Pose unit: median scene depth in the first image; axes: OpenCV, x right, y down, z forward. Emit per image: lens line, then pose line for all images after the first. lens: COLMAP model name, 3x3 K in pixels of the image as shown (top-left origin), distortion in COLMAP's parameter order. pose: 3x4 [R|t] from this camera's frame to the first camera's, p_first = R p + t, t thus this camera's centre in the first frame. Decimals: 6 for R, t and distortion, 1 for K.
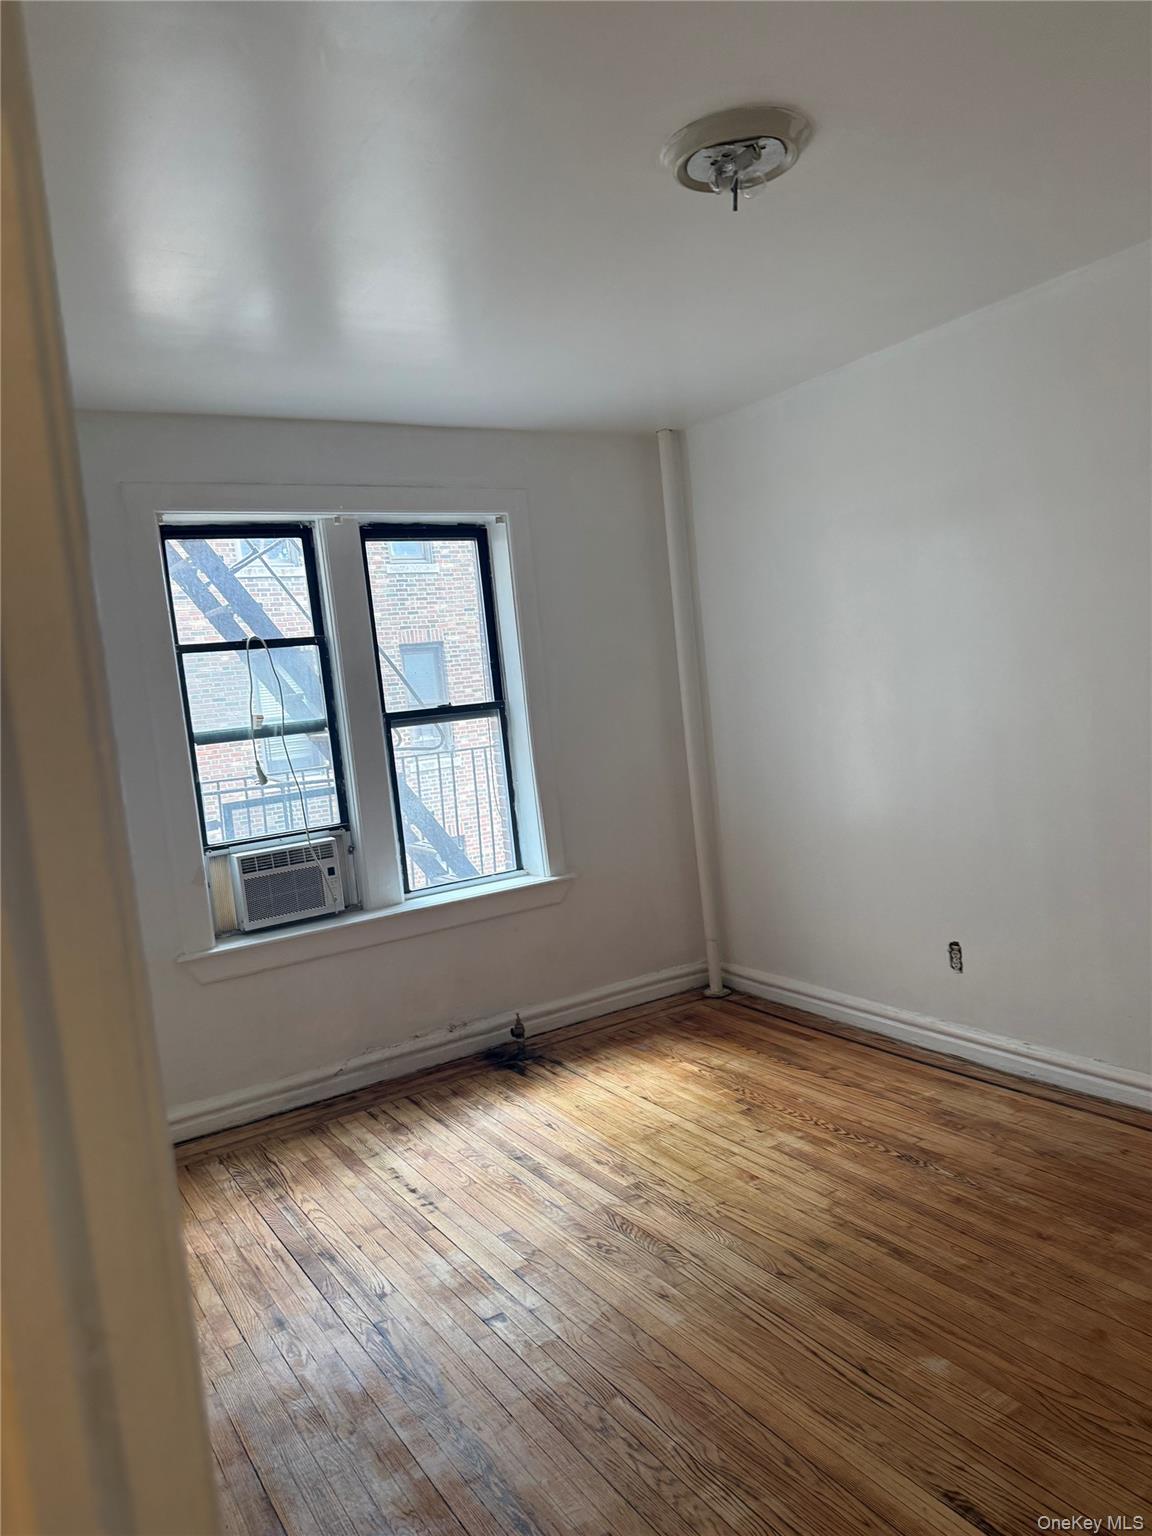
lens RADIAL K [[1061.3, 0, 576.6], [0, 1061.3, 773.6], [0, 0, 1]] dist [0.161432, -0.216885]
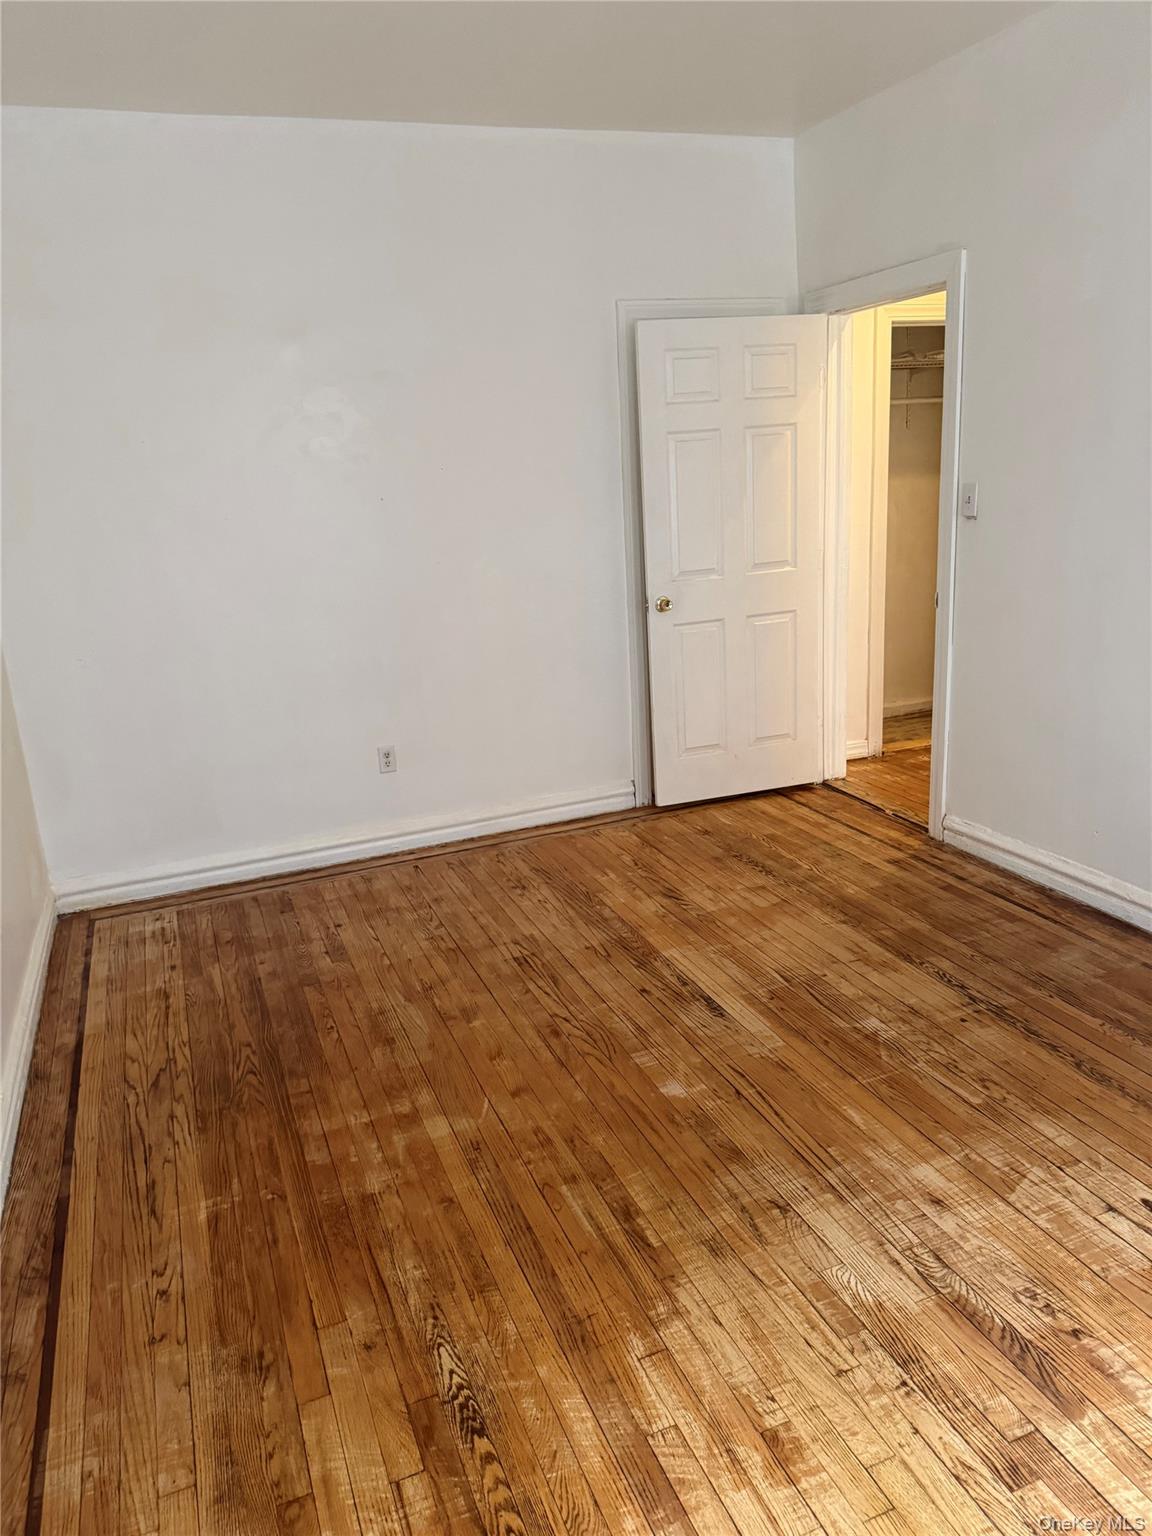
lens RADIAL K [[1061.3, 0, 576.6], [0, 1061.3, 773.6], [0, 0, 1]] dist [0.161432, -0.216885]
pose [[-0.970905, 0.097025, 0.218928, 0.085656], [0.168473, 0.926471, 0.336553, -0.085979], [-0.170177, 0.363644, -0.915862, 1.085973]]
